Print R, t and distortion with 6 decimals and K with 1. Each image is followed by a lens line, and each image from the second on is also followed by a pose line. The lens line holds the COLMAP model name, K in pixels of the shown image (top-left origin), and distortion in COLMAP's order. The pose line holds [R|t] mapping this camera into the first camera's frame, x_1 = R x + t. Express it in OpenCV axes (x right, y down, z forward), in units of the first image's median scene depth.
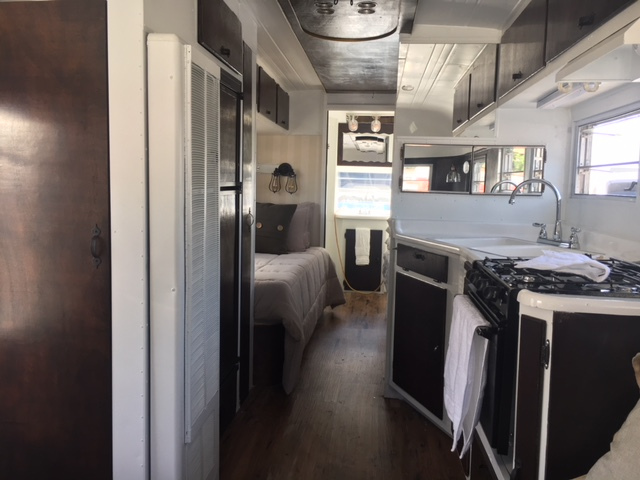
lens RADIAL K [[546.6, 0, 321.3], [0, 546.6, 240.7], [0, 0, 1]] dist [0.076533, -0.110389]
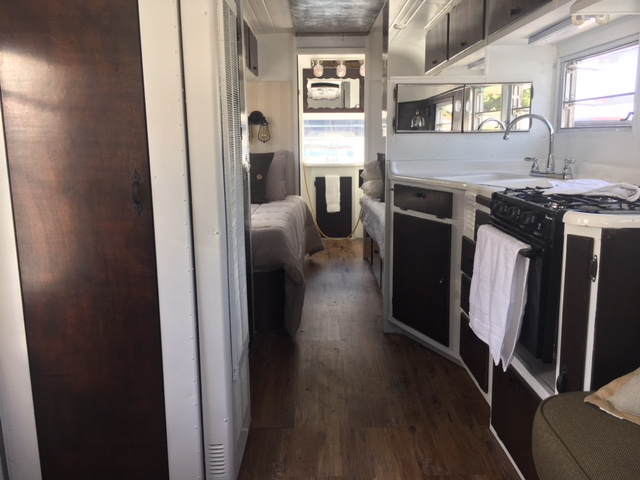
lens RADIAL K [[546.6, 0, 320.7], [0, 546.6, 240.3], [0, 0, 1]] dist [0.076533, -0.110389]
pose [[0.993642, -0.053980, 0.098798, -0.096509], [0.045366, 0.995136, 0.087447, 0.012707], [-0.103038, -0.082409, 0.991258, -0.008222]]
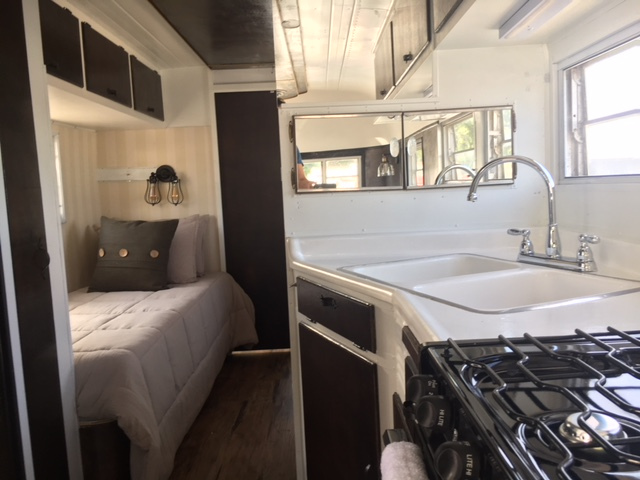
lens RADIAL K [[546.6, 0, 319.6], [0, 546.6, 239.6], [0, 0, 1]] dist [0.076533, -0.110389]
pose [[0.991814, -0.082431, 0.097524, 0.100701], [0.083052, 0.996543, -0.002323, -0.031561], [-0.096995, 0.010403, 0.995230, 0.355942]]
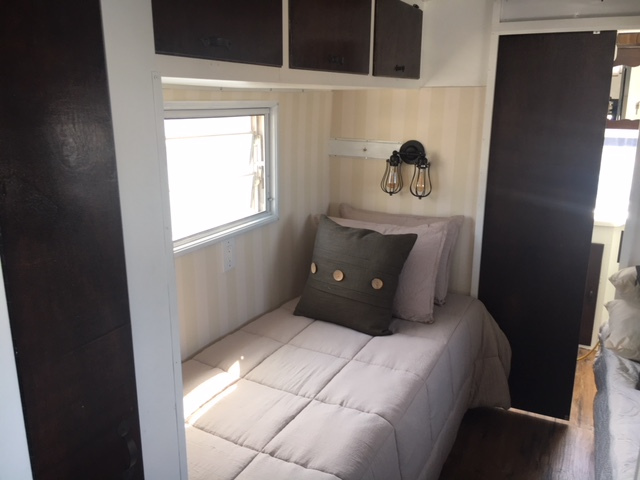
lens RADIAL K [[546.6, 0, 323.9], [0, 546.6, 239.6], [0, 0, 1]] dist [0.076533, -0.110389]
pose [[0.936053, 0.067129, -0.345396, 0.074479], [-0.015420, 0.988515, 0.150333, -0.198168], [0.351521, -0.135394, 0.926338, 0.709707]]
